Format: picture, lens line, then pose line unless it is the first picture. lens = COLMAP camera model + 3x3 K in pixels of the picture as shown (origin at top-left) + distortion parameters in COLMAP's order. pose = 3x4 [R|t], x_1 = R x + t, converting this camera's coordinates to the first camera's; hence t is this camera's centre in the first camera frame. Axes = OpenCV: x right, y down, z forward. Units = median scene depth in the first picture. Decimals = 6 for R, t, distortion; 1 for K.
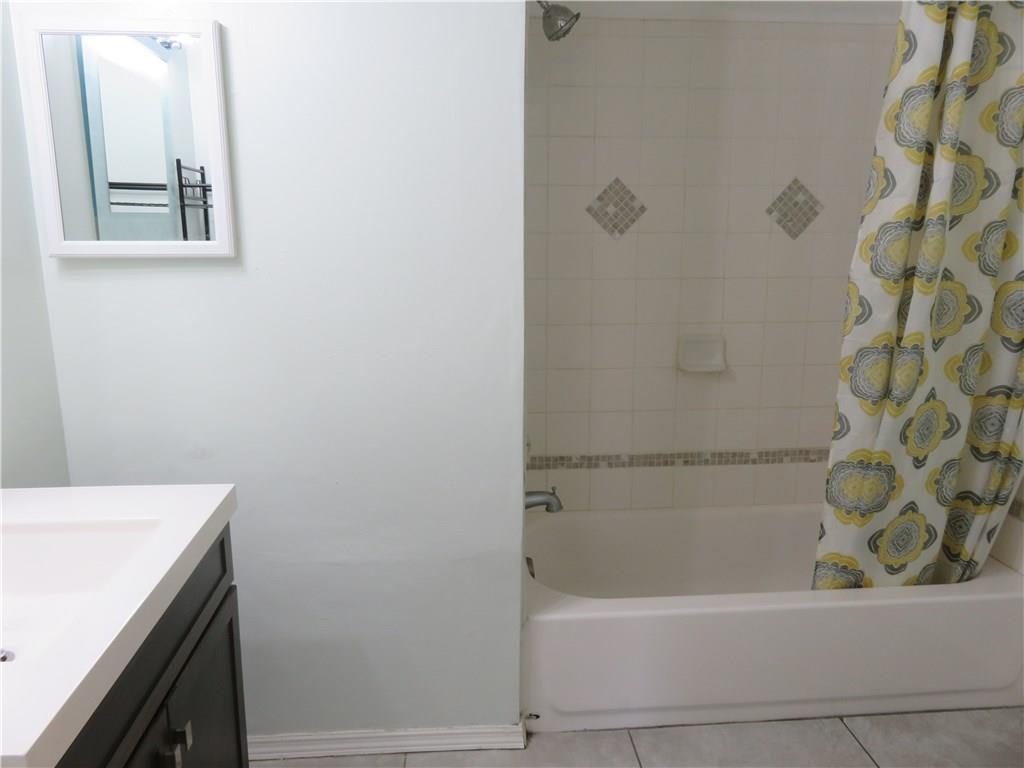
lens RADIAL K [[767.6, 0, 509.8], [0, 767.6, 384.2], [0, 0, 1]] dist [-0.001054, 0.000974]
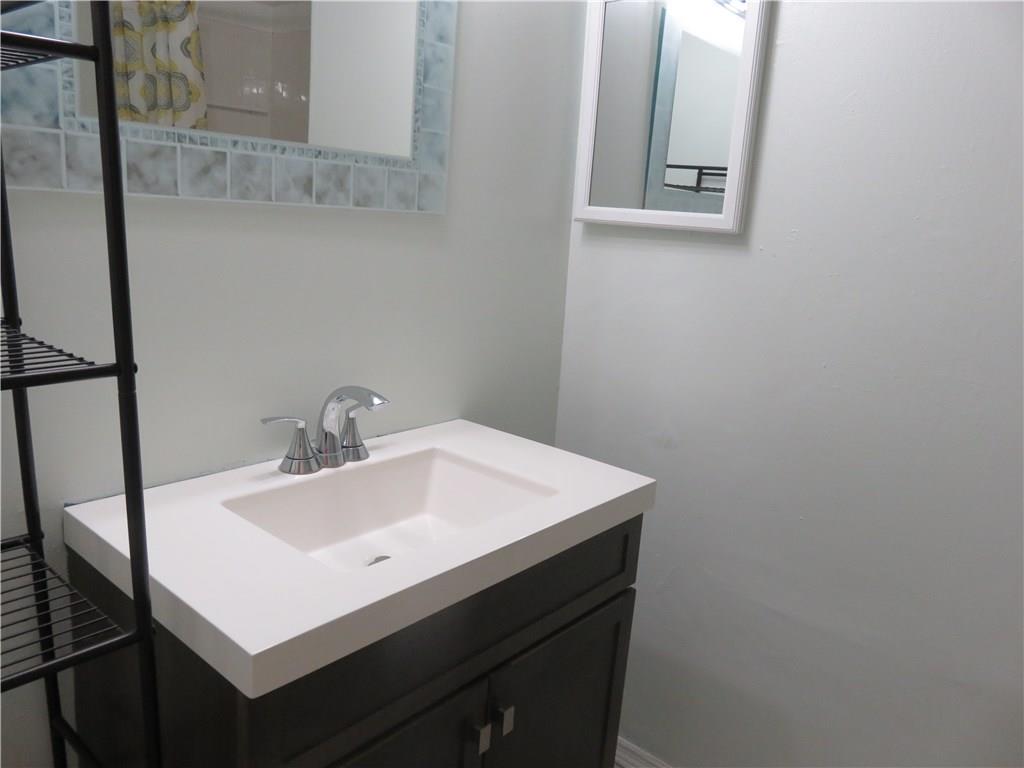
lens RADIAL K [[767.6, 0, 509.8], [0, 767.6, 384.2], [0, 0, 1]] dist [-0.001054, 0.000974]
pose [[0.696477, 0.204358, -0.687864, 0.110099], [-0.216650, 0.973742, 0.069926, -0.003376], [0.684092, 0.100324, 0.722463, 0.224879]]
